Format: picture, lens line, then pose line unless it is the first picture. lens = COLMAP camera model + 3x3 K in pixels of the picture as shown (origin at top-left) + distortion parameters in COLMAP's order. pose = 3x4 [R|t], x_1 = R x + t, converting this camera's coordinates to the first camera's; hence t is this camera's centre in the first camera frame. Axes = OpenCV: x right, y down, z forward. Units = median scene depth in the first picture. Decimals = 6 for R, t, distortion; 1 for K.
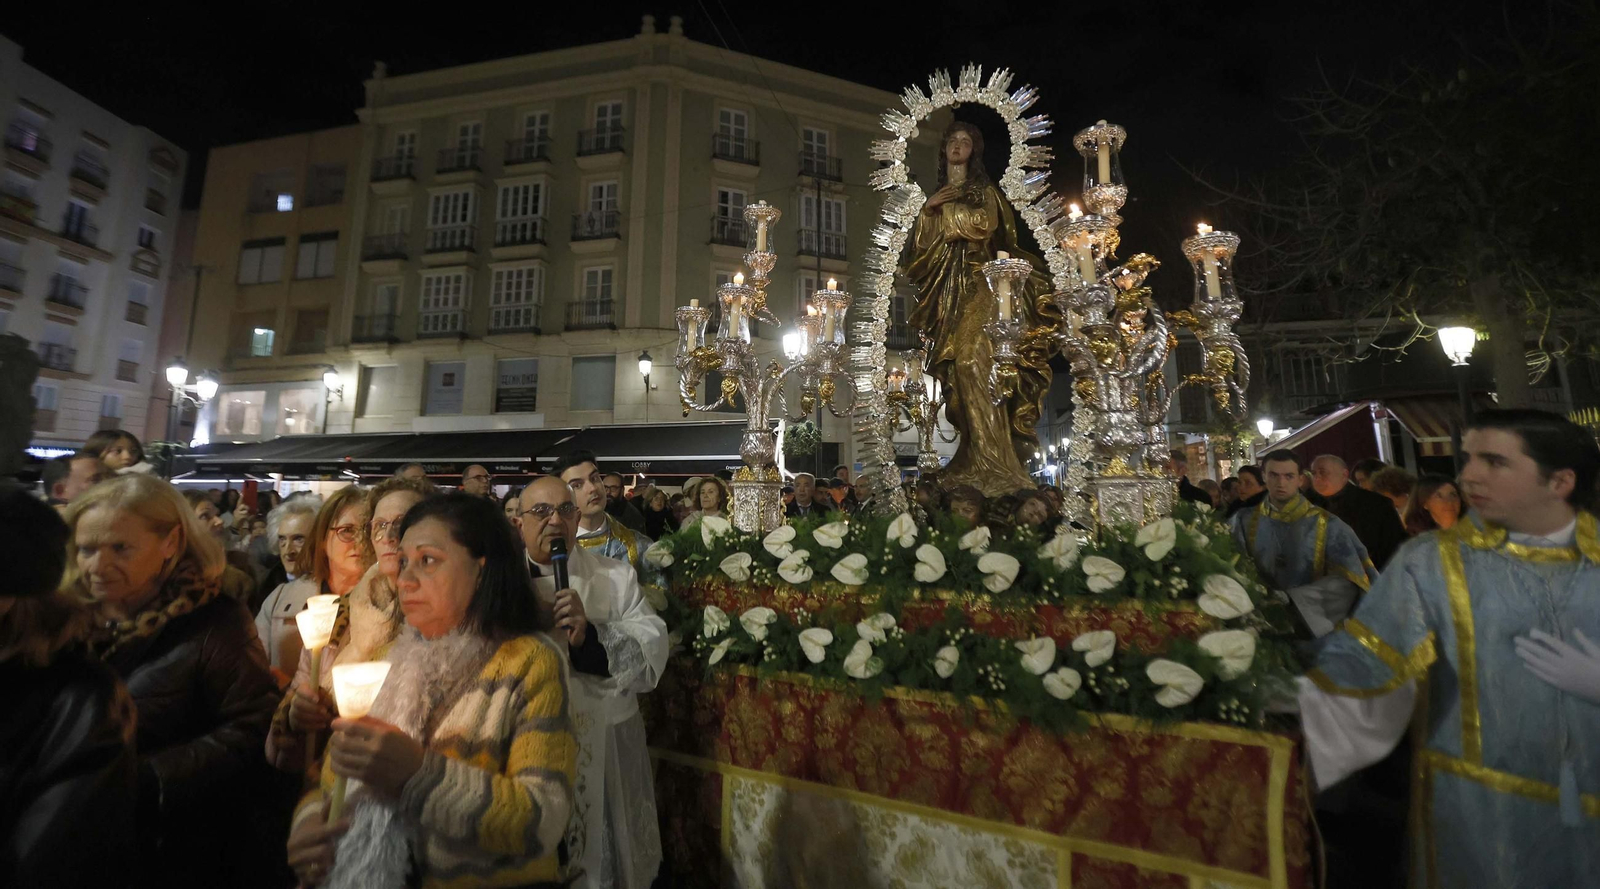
lens RADIAL K [[737.5, 0, 790.2], [0, 737.5, 359.1], [0, 0, 1]] dist [-0.058523, 0.020109]
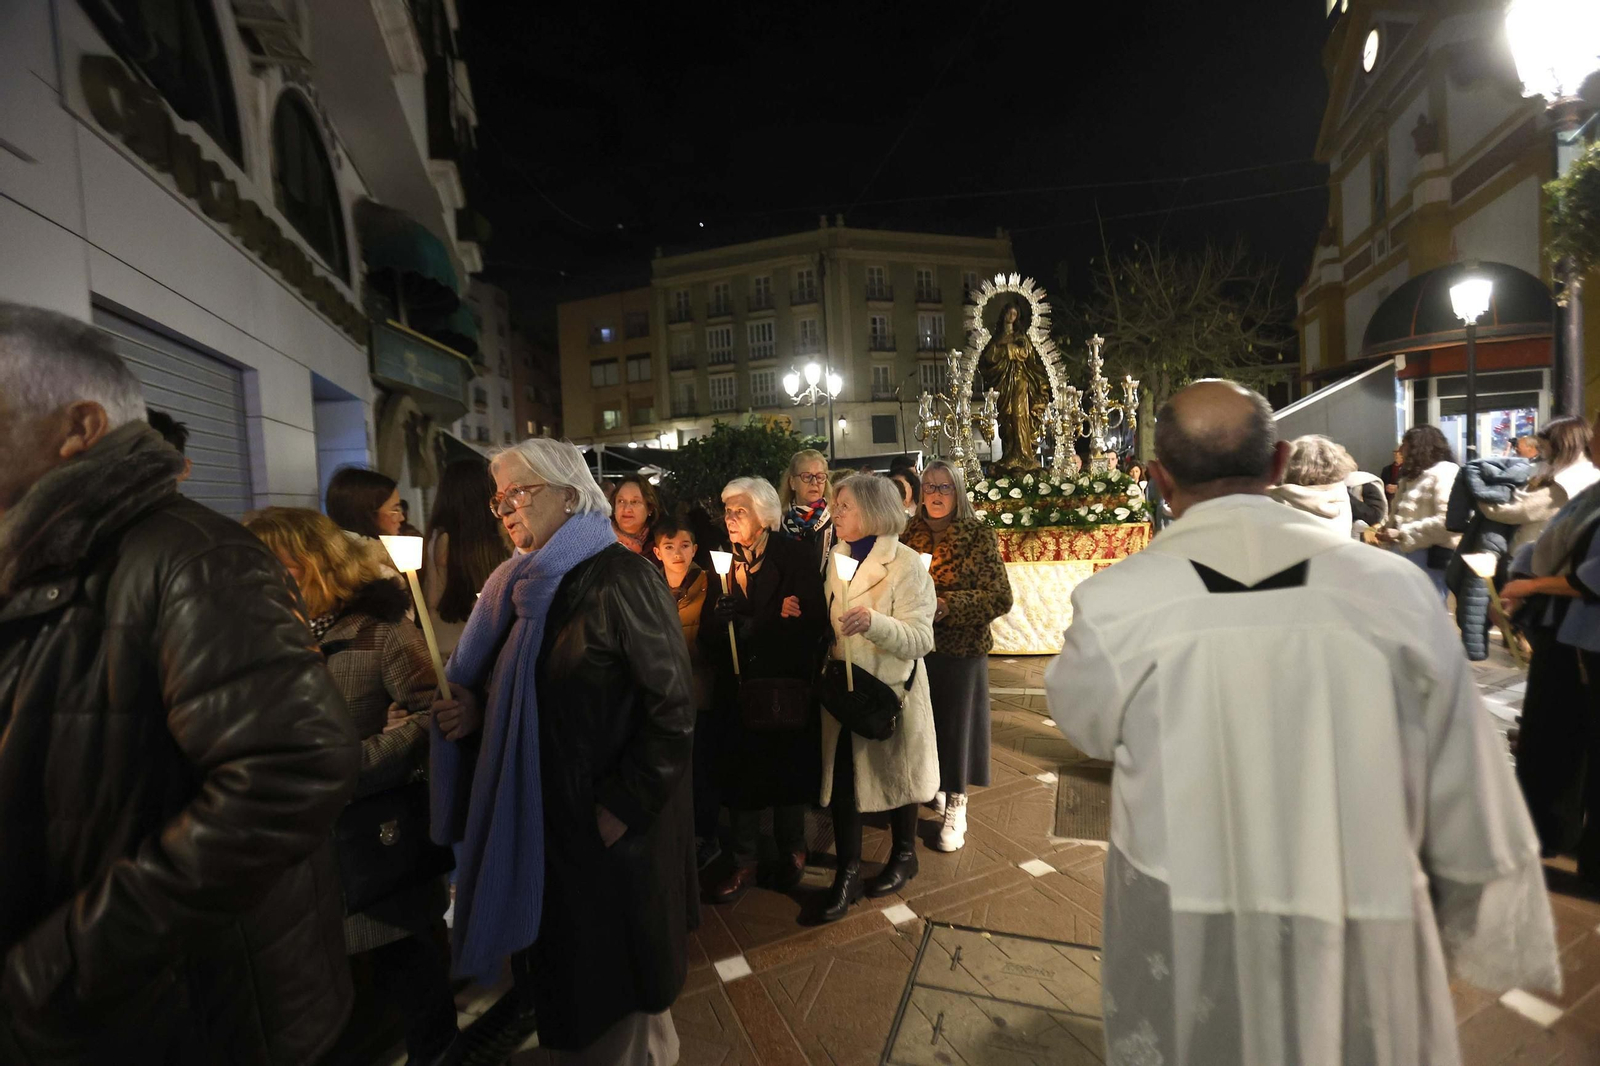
lens RADIAL K [[698.7, 0, 855.4], [0, 698.7, 512.0], [0, 0, 1]] dist [-0.002306, -0.000006]
pose [[0.937237, -0.060707, 0.343367, -1.503576], [-0.008397, 0.980513, 0.196275, -0.182880], [-0.348591, -0.186839, 0.918464, -1.368061]]
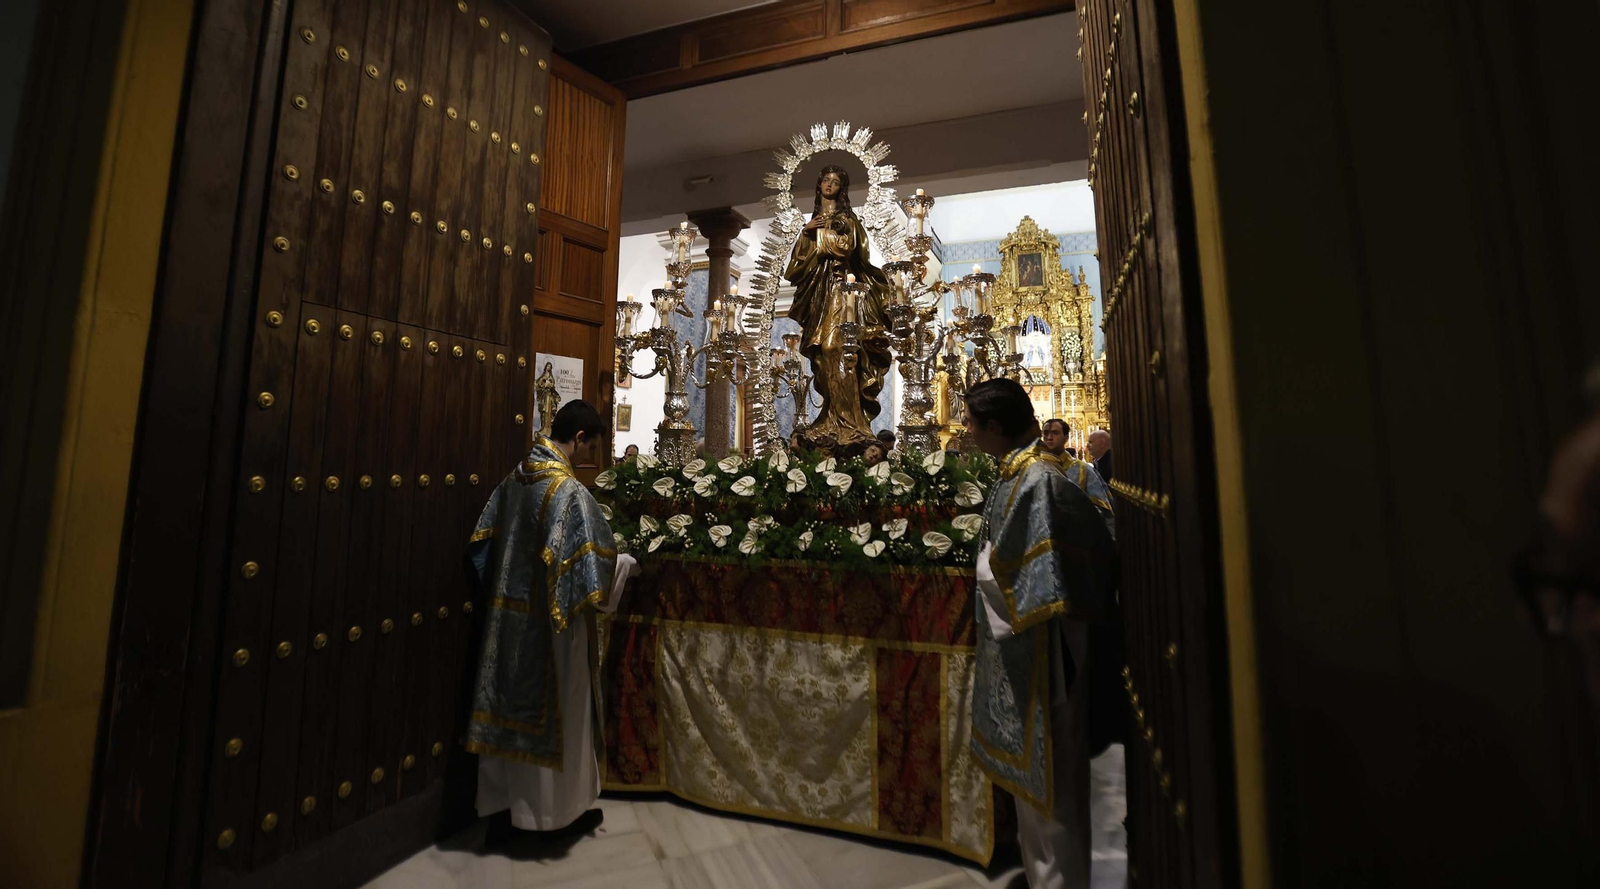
lens RADIAL K [[745.5, 0, 784.4], [0, 745.5, 346.8], [0, 0, 1]] dist [-0.047310, 0.001350]
pose [[0.988234, 0.027086, 0.150533, -0.074261], [-0.030373, 0.999347, 0.019579, -0.030304], [-0.149904, -0.023921, 0.988411, -0.514695]]
